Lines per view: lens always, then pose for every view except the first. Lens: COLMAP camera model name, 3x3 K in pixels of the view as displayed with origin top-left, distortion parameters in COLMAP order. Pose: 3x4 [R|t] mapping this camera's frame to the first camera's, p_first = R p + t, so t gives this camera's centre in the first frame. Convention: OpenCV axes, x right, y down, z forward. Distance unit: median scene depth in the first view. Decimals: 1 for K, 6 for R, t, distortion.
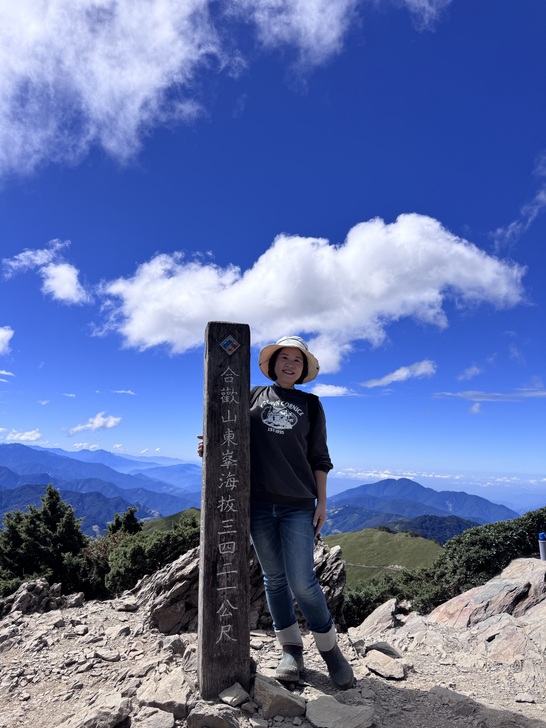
lens RADIAL K [[519.1, 0, 273.0], [0, 519.1, 358.6], [0, 0, 1]] dist [0.019131, -0.024253]
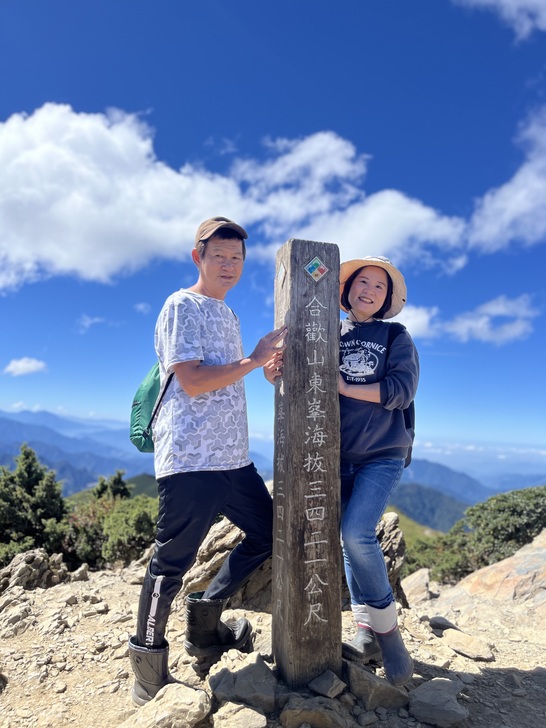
lens RADIAL K [[551.6, 0, 268.8], [0, 551.6, 373.2], [0, 0, 1]] dist [0.069760, -0.081566]
pose [[0.997466, 0.020004, 0.068272, -0.167946], [-0.026710, 0.994752, 0.098772, 0.040577], [-0.065938, -0.100345, 0.992765, 0.111117]]
